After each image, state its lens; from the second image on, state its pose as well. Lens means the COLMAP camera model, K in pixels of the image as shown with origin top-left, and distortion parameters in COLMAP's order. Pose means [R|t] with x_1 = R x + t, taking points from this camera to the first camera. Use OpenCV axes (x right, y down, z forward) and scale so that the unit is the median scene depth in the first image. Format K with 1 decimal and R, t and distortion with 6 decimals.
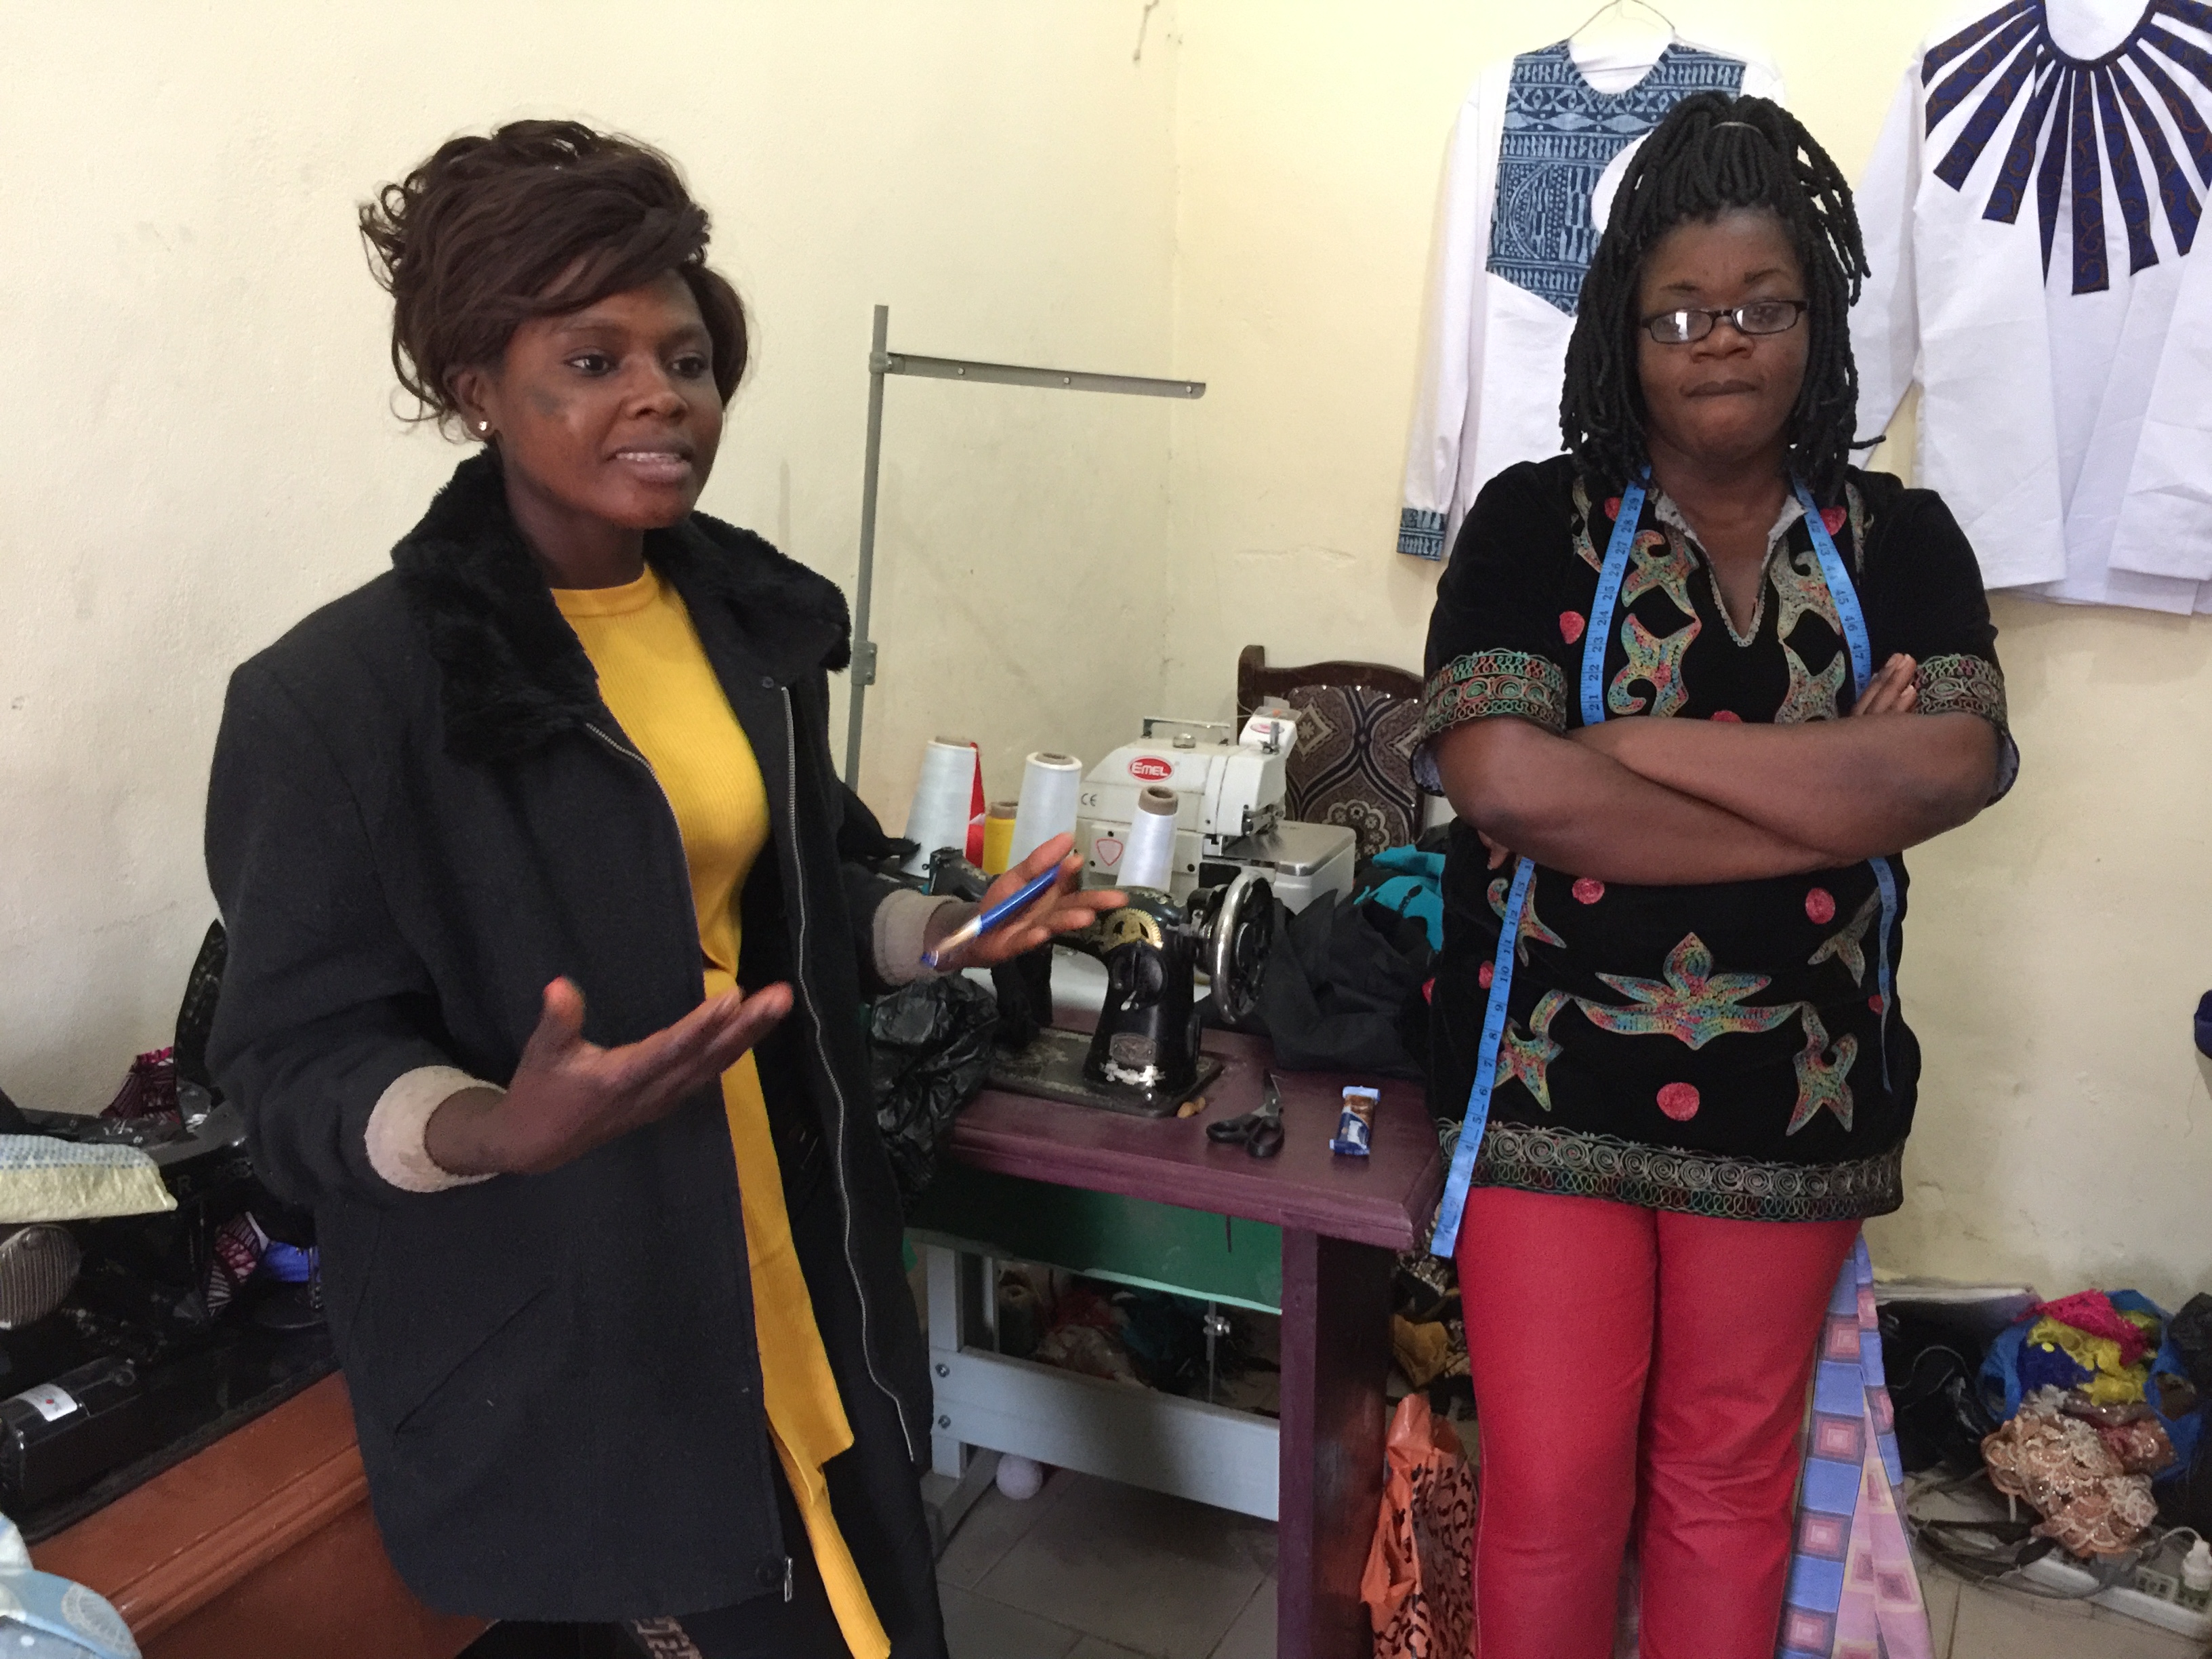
lens RADIAL K [[1911.4, 0, 1113.6], [0, 1911.4, 807.5], [0, 0, 1]] dist [0.096854, -0.135520]
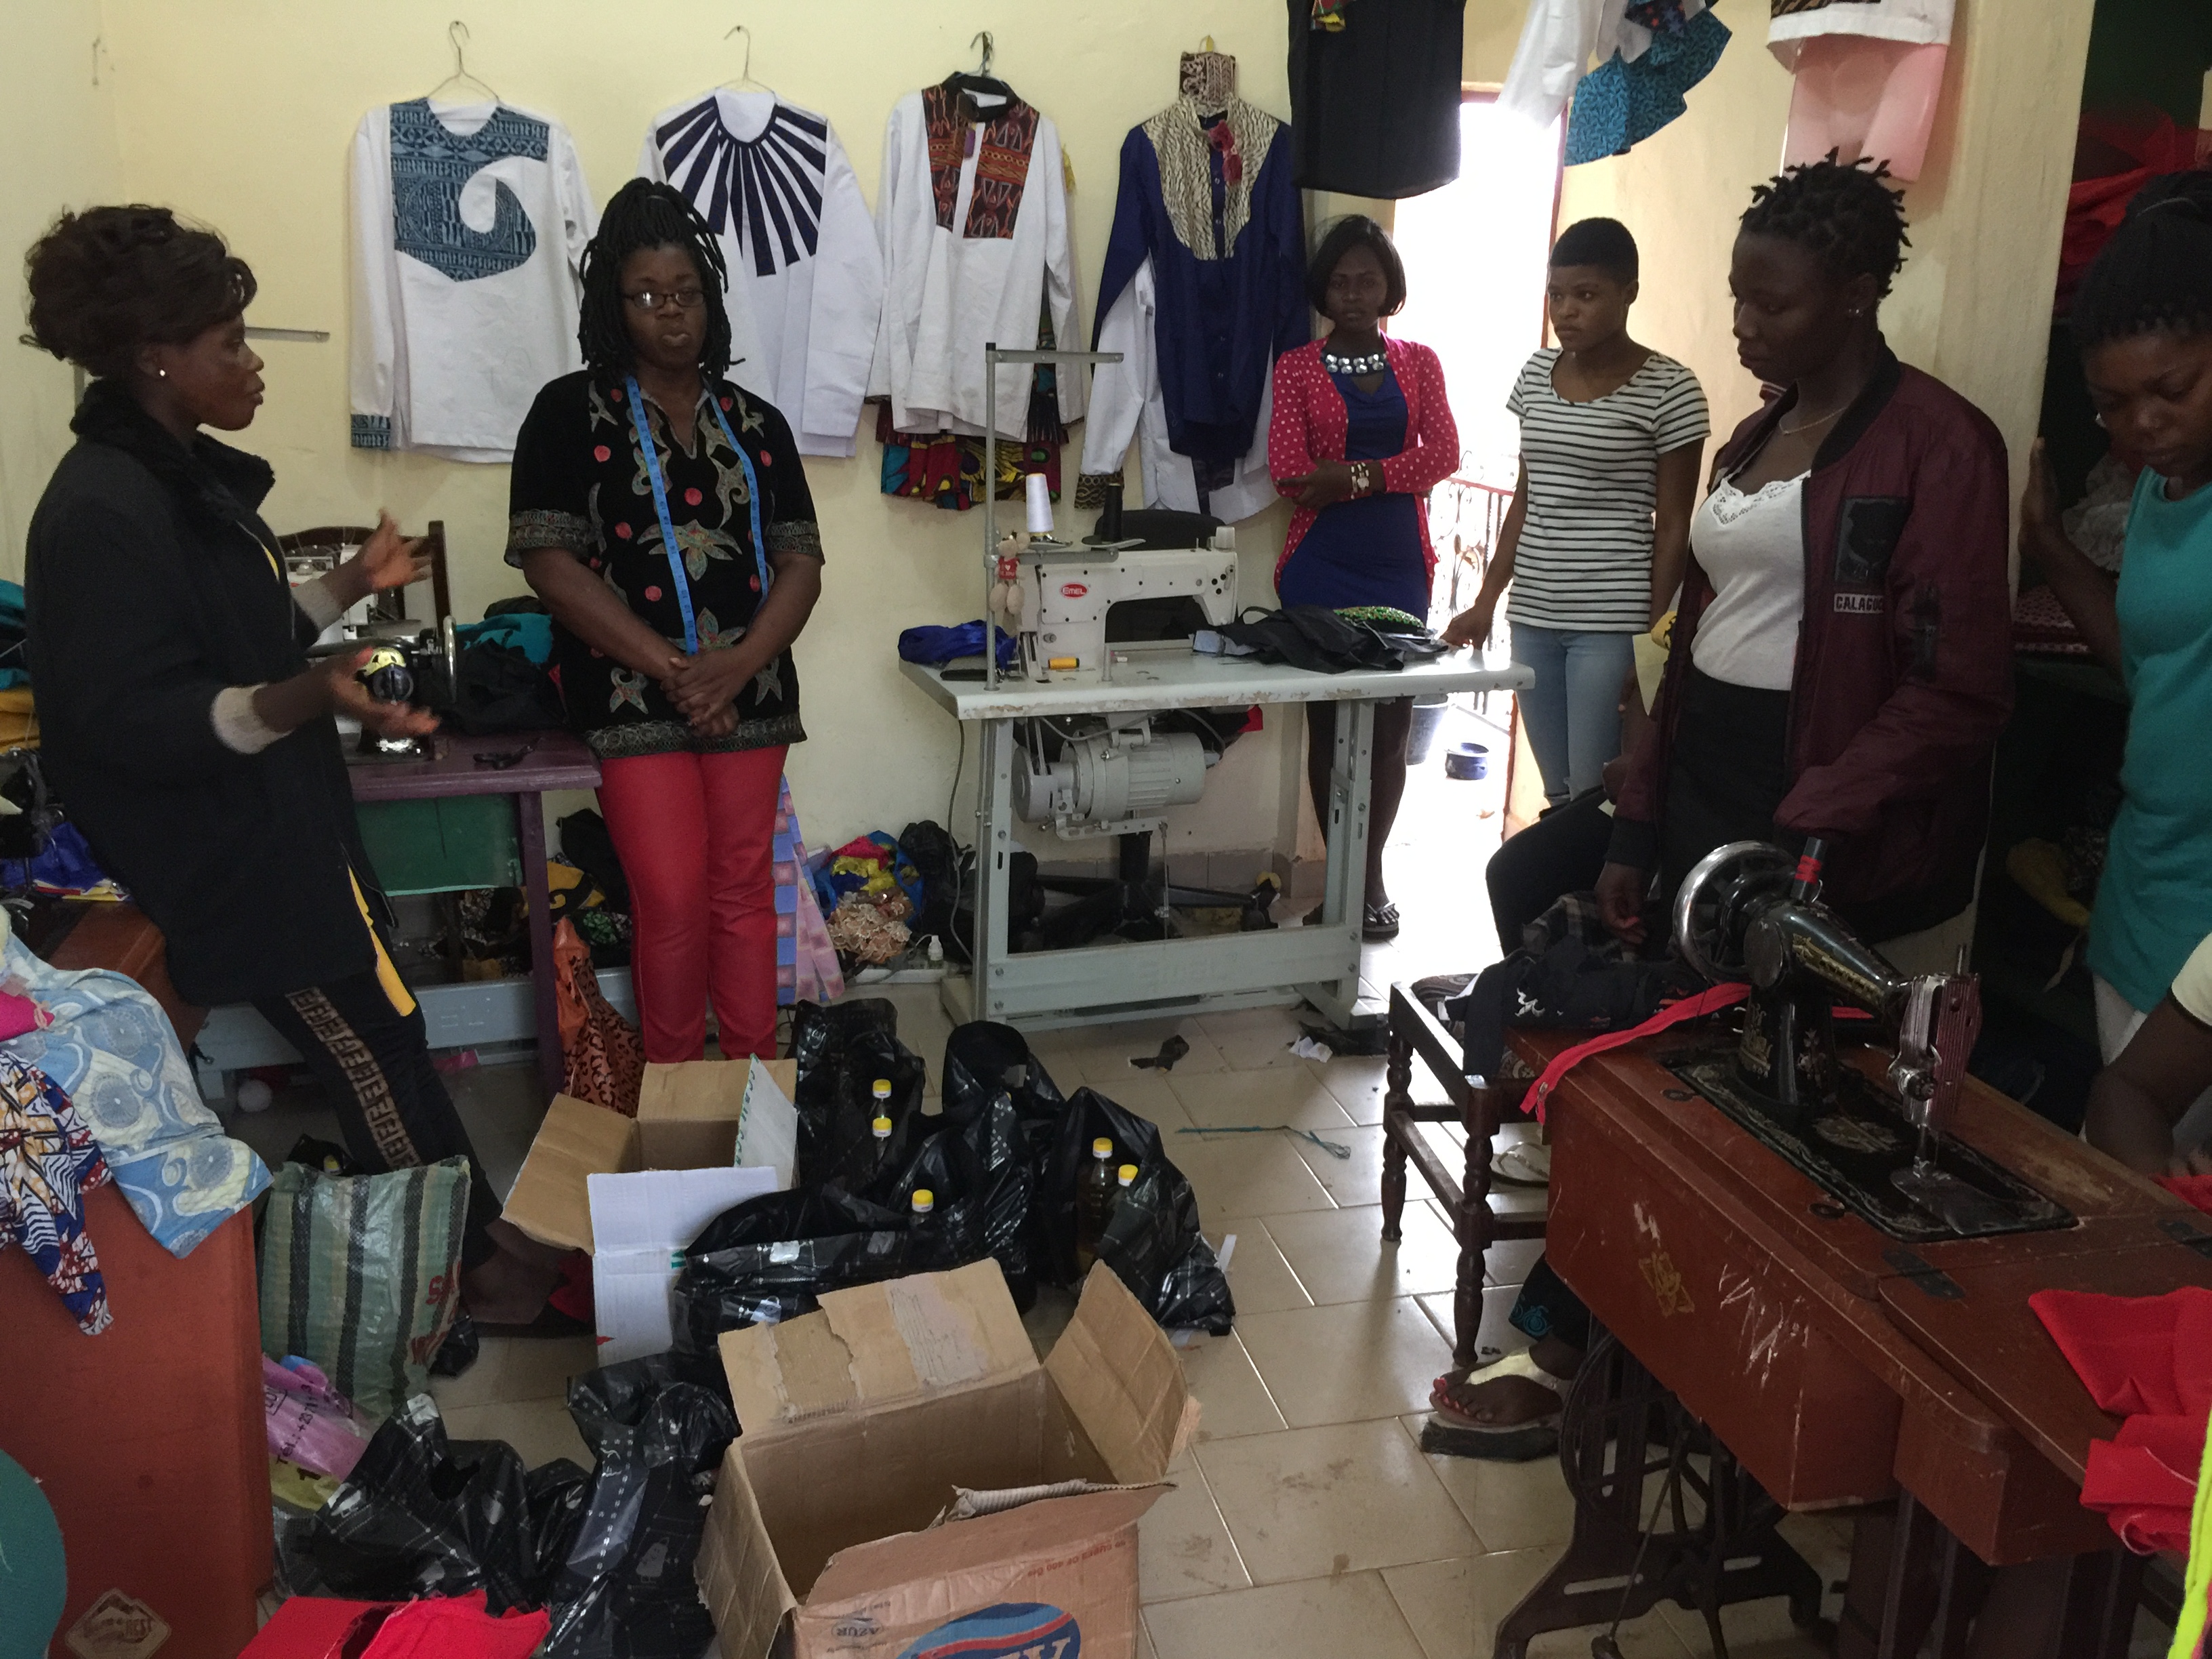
lens RADIAL K [[1911.4, 0, 1116.0], [0, 1911.4, 820.7], [0, 0, 1]] dist [0.096854, -0.135520]
pose [[0.759982, -0.169434, 0.627470, -0.441876], [0.146638, 0.985229, 0.088434, 0.114160], [-0.633186, 0.024802, 0.773602, -0.544884]]
